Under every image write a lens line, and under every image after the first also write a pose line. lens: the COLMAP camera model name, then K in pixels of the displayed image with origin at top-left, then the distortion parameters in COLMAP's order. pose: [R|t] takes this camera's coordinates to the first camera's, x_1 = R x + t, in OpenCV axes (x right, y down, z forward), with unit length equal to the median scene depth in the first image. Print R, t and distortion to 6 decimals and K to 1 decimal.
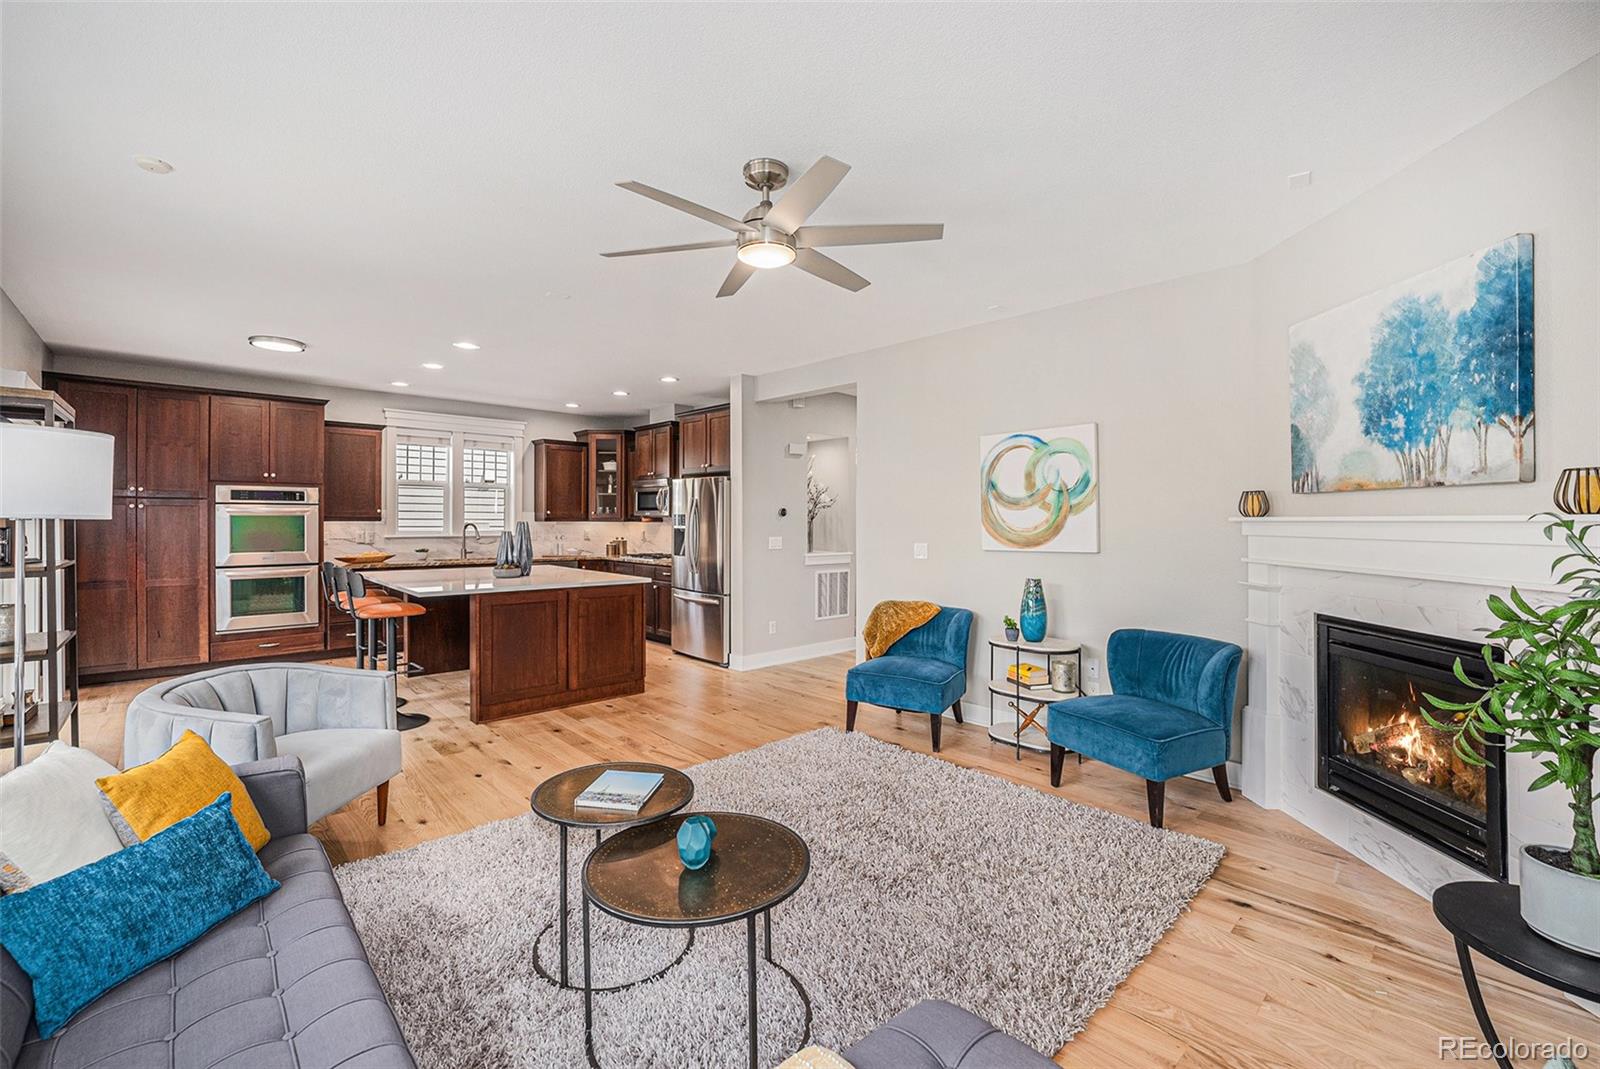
lens RADIAL K [[662.0, 0, 771.6], [0, 662.0, 530.1], [0, 0, 1]] dist [-0.013919, -0.001082]
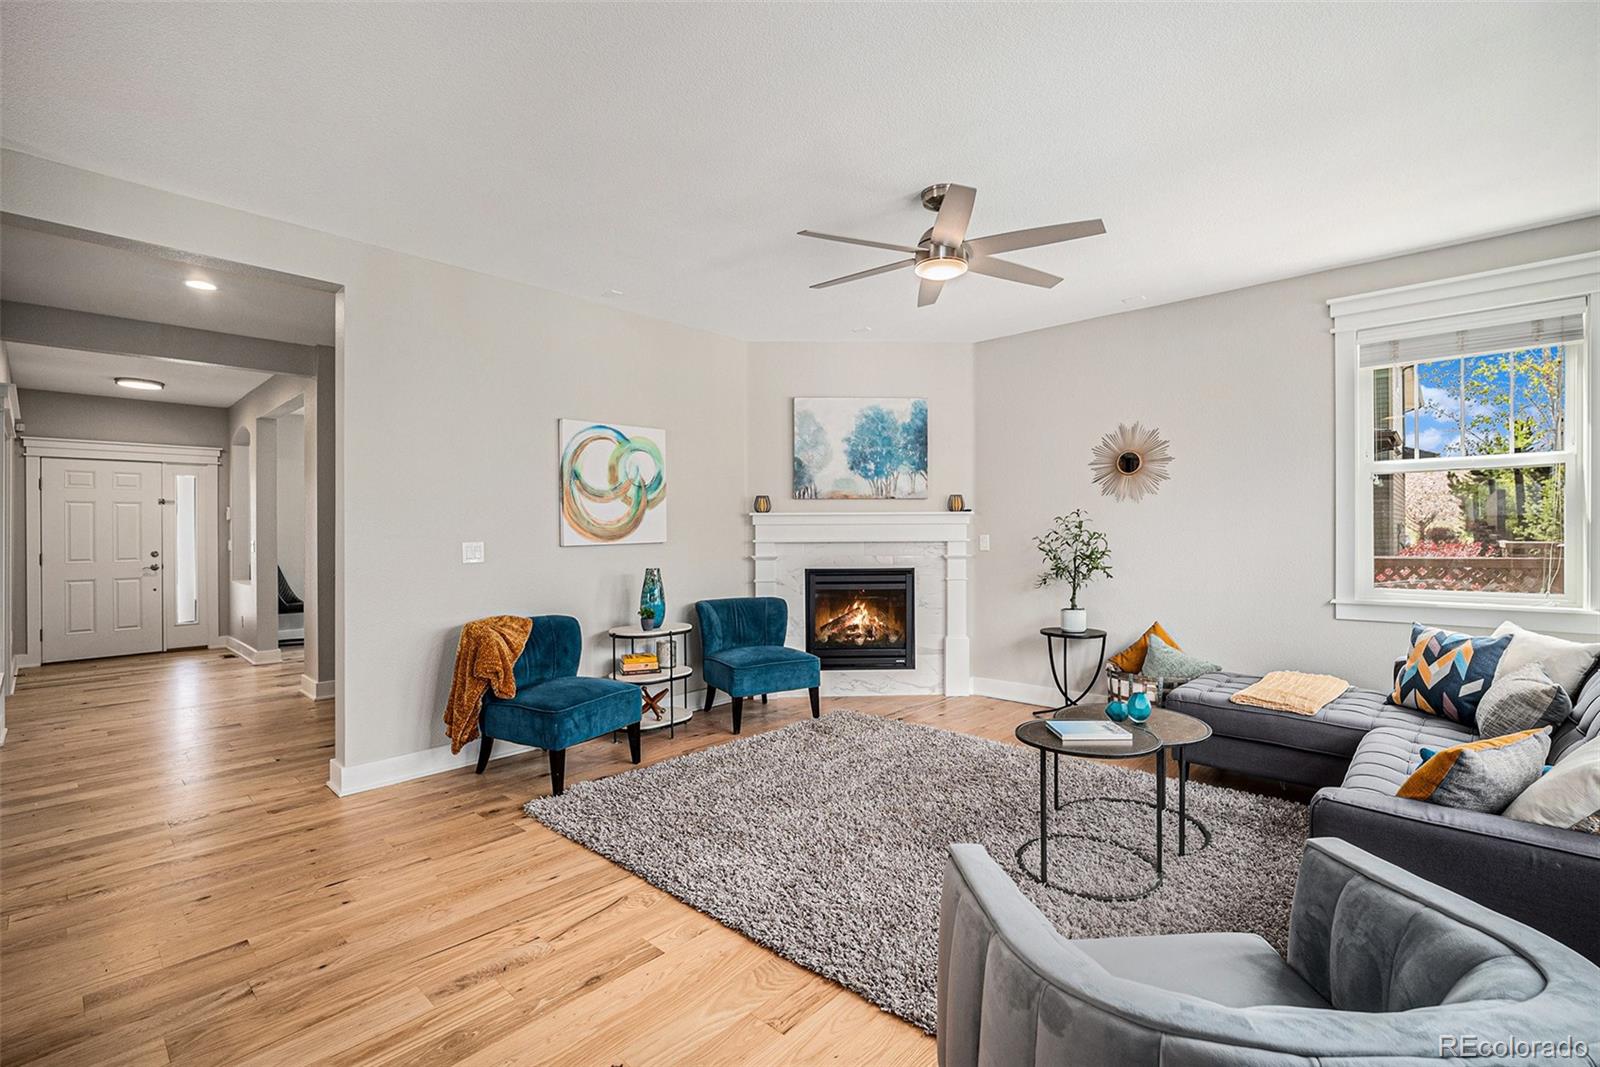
lens RADIAL K [[696.1, 0, 822.3], [0, 696.1, 540.5], [0, 0, 1]] dist [-0.025191, 0.004446]
pose [[-0.091779, -0.019128, 0.995596, -0.506976], [0.019432, 0.999591, 0.020996, 0.007674], [-0.995590, 0.021274, -0.091369, 0.572043]]
